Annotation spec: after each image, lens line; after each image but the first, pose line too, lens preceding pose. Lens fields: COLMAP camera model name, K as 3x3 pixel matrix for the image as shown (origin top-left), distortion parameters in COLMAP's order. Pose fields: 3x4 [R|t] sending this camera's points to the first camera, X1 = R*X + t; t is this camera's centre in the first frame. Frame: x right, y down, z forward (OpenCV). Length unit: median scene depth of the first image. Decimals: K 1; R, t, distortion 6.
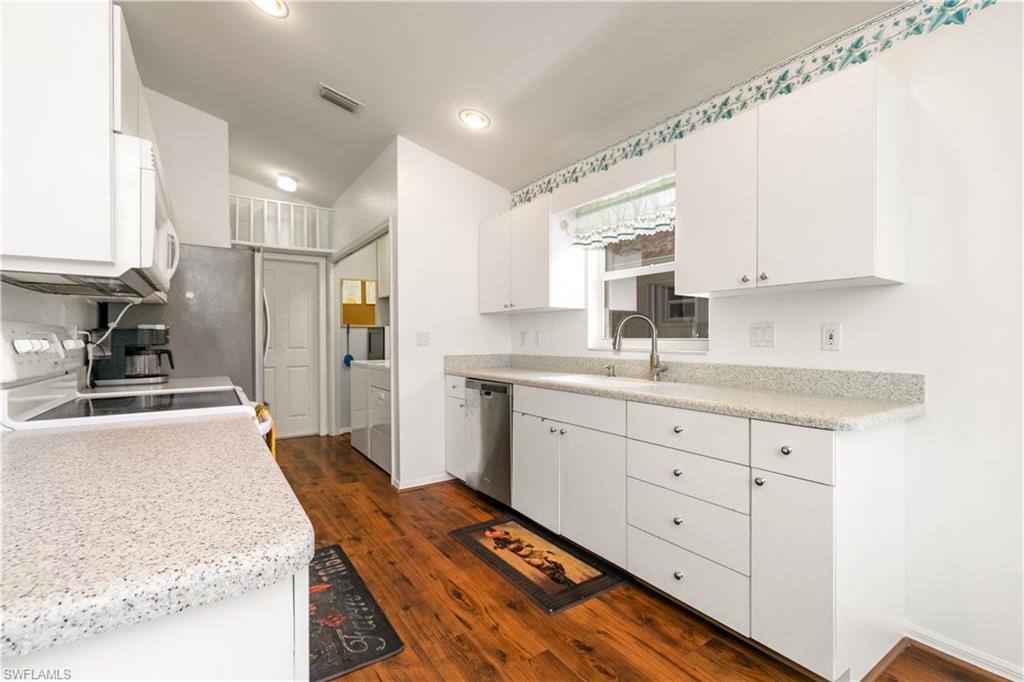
lens RADIAL K [[463.7, 0, 519.6], [0, 463.7, 339.2], [0, 0, 1]] dist [0.003292, -0.001387]
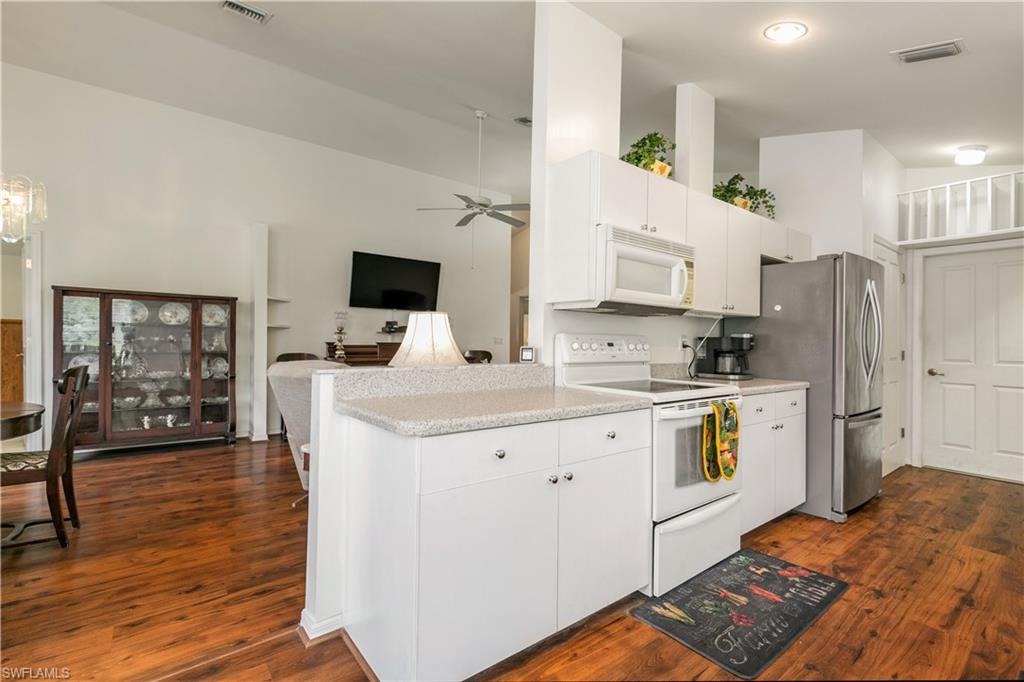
lens RADIAL K [[463.7, 0, 516.7], [0, 463.7, 331.9], [0, 0, 1]] dist [0.003292, -0.001387]
pose [[0.080592, -0.009736, -0.996700, 0.275089], [-0.022733, 0.999674, -0.011603, -0.005454], [0.996488, 0.023594, 0.080344, 0.186222]]
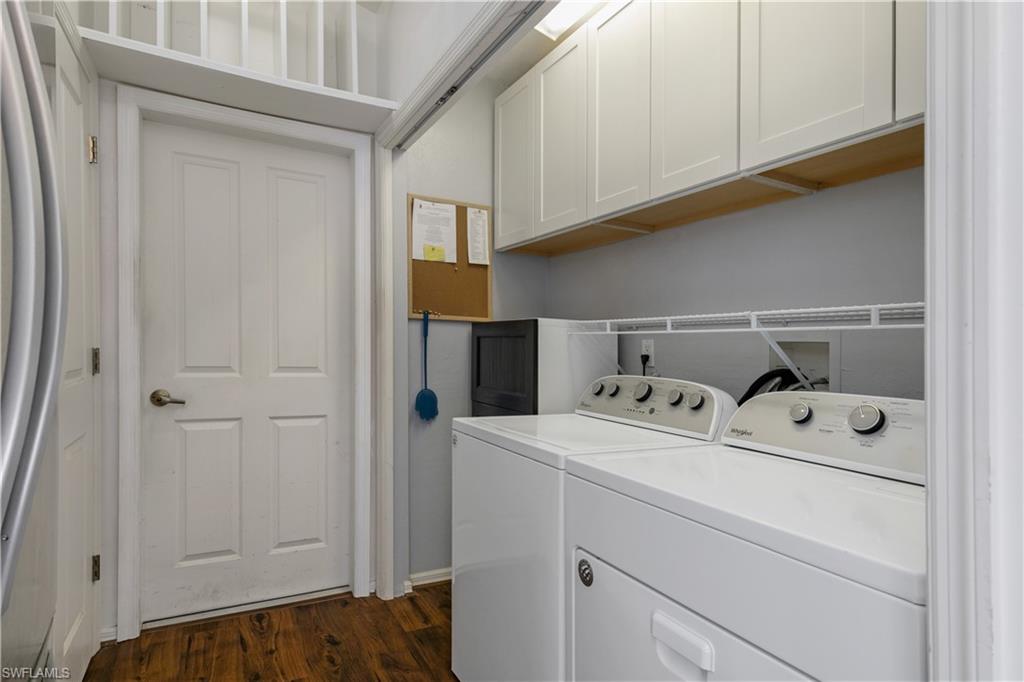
lens RADIAL K [[551.2, 0, 516.5], [0, 551.2, 386.0], [0, 0, 1]] dist [0.018580, -0.000487]
pose [[0.991555, 0.006201, -0.129542, -0.319470], [-0.006377, 0.999979, -0.000946, 0.041723], [0.129534, 0.001764, 0.991573, 0.752291]]
